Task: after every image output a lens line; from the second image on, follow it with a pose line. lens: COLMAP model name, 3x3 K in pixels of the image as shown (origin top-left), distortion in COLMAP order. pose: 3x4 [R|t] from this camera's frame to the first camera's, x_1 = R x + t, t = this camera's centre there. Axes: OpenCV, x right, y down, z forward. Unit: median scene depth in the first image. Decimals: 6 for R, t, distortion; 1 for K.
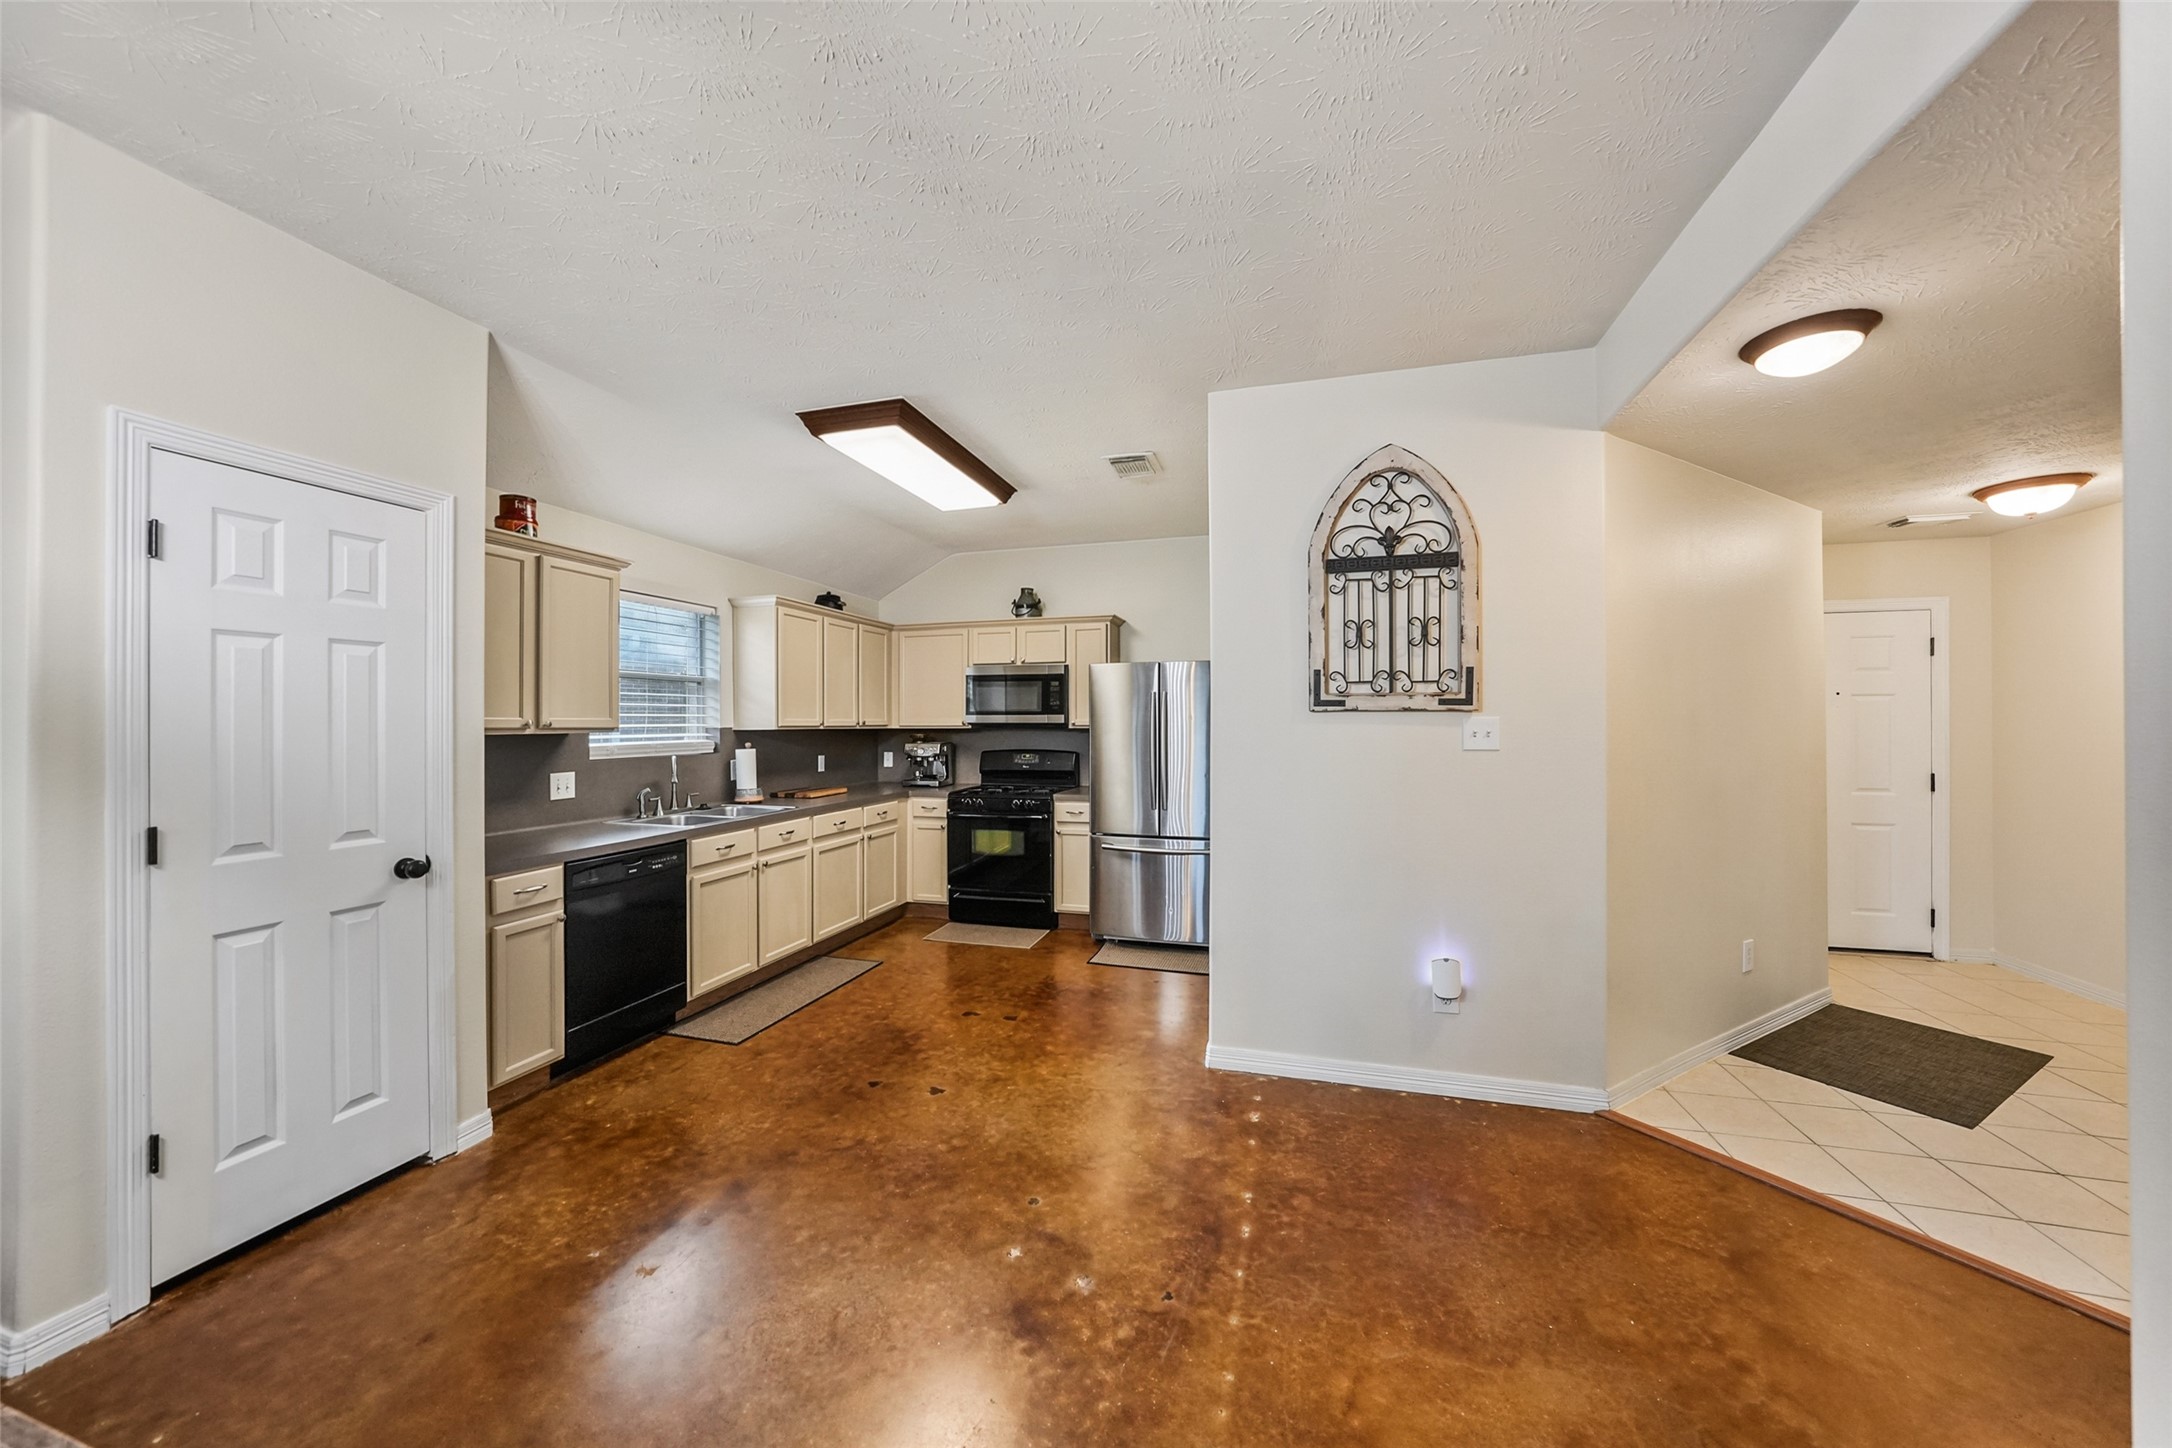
lens RADIAL K [[770.9, 0, 1077.3], [0, 770.9, 710.2], [0, 0, 1]] dist [-0.022063, 0.002988]
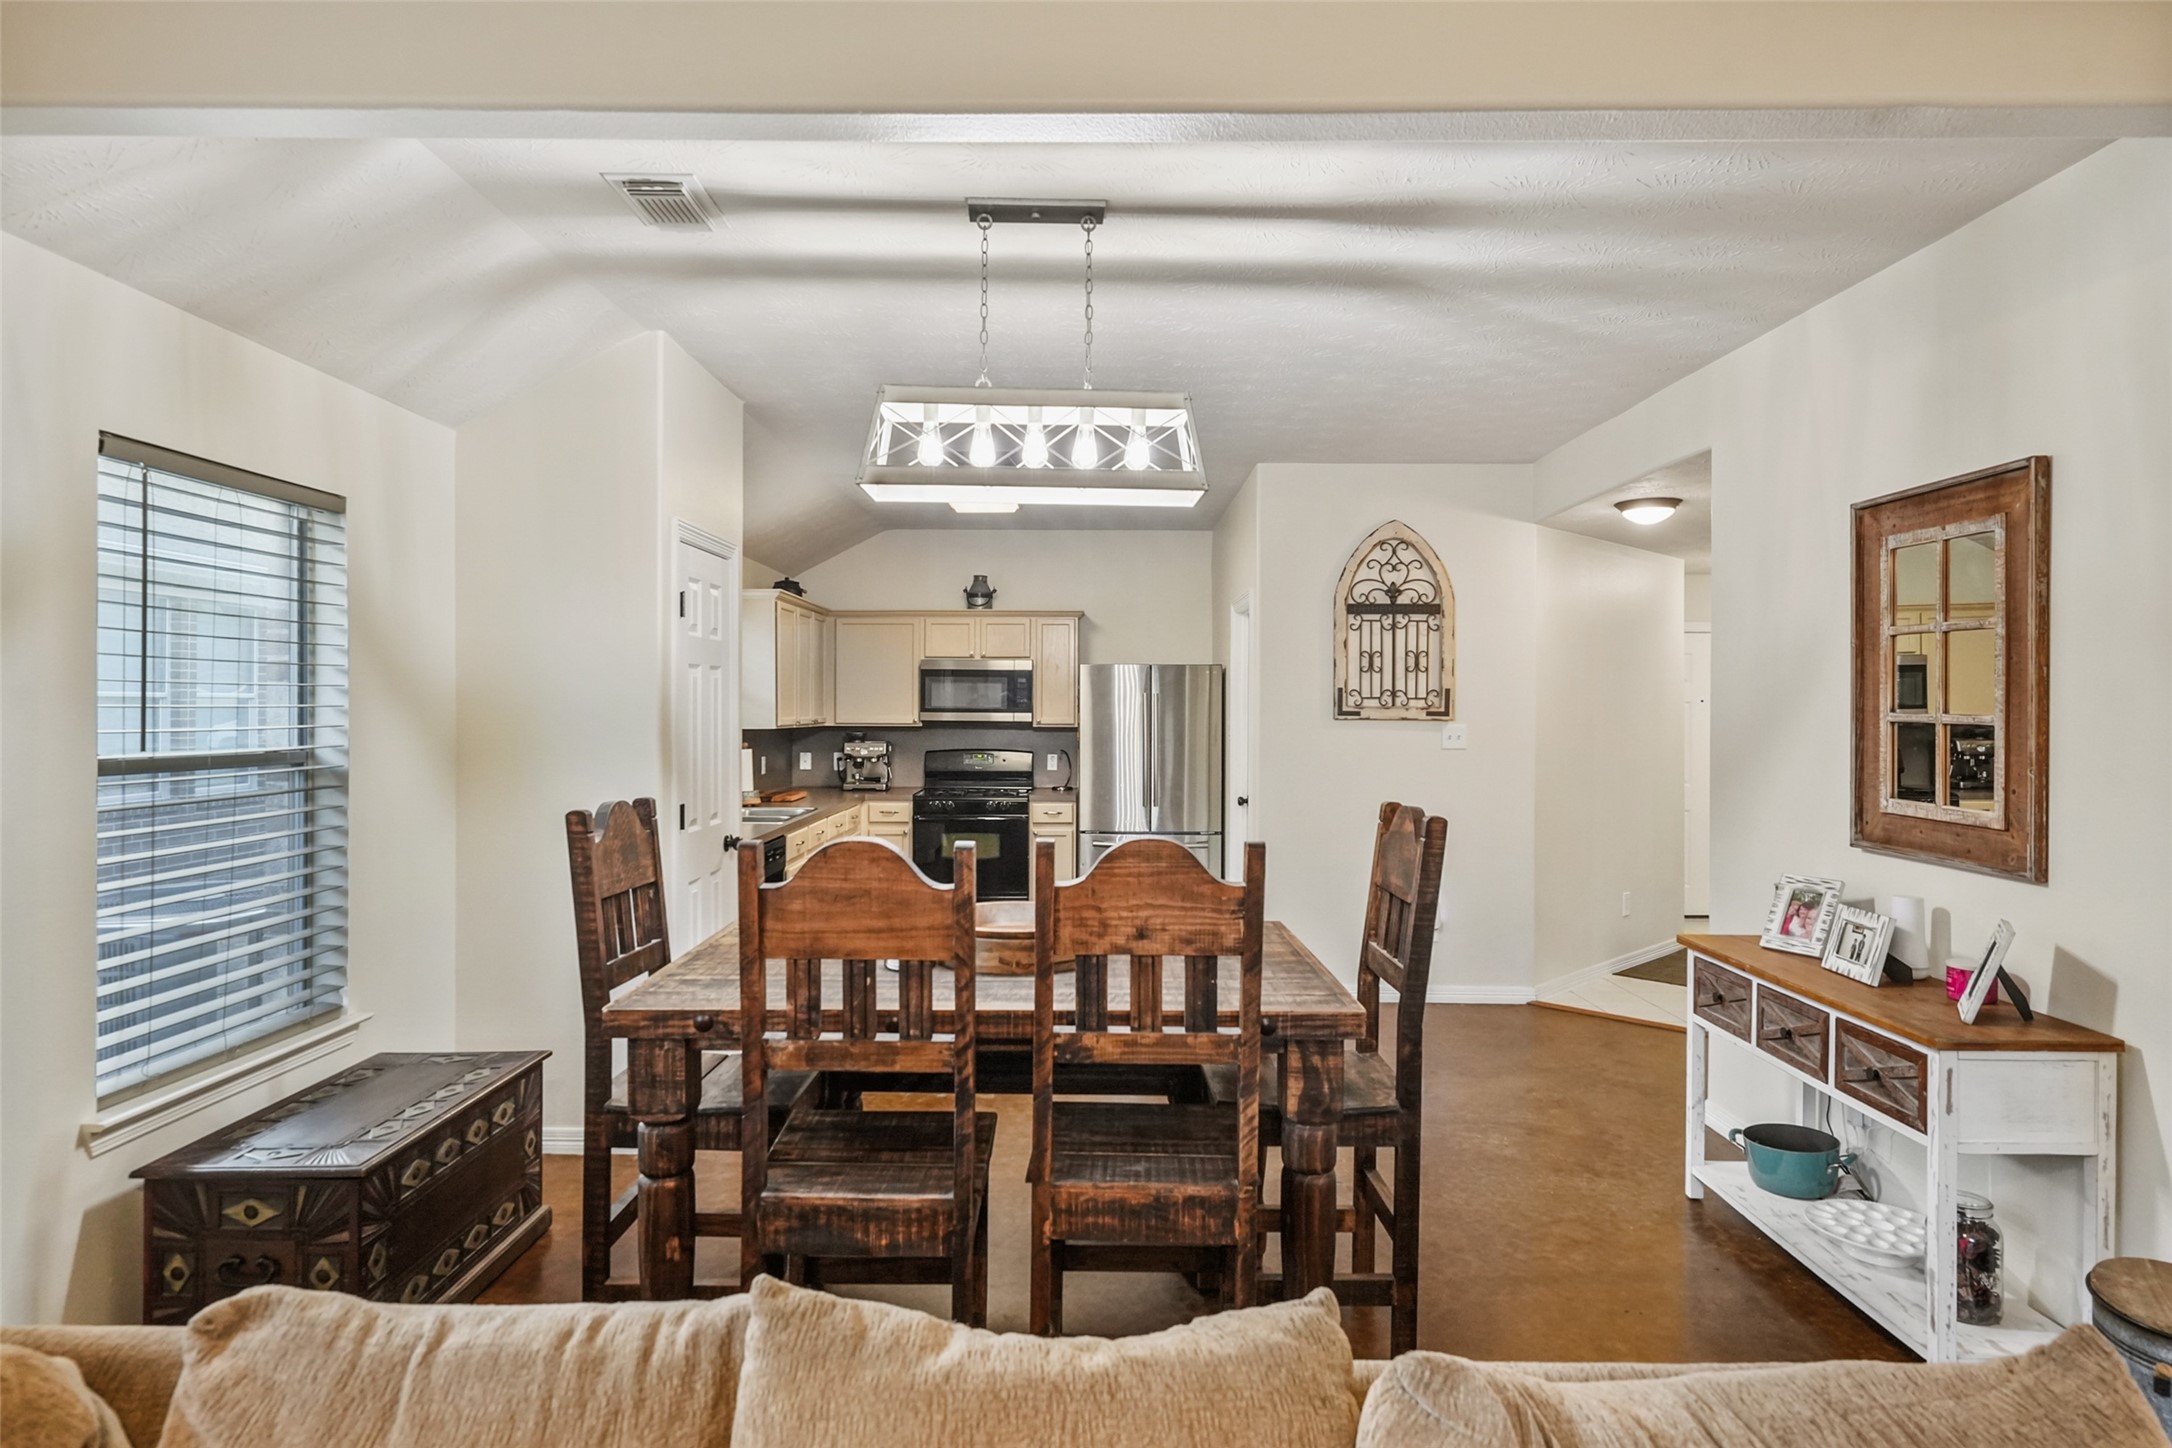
lens RADIAL K [[1241.4, 0, 1084.8], [0, 1241.4, 696.7], [0, 0, 1]] dist [0.015191, -0.011222]
pose [[0.959252, 0.009689, 0.282386, -0.635170], [-0.012194, 0.999900, 0.007115, -0.042554], [-0.282288, -0.010268, 0.959275, -0.819428]]
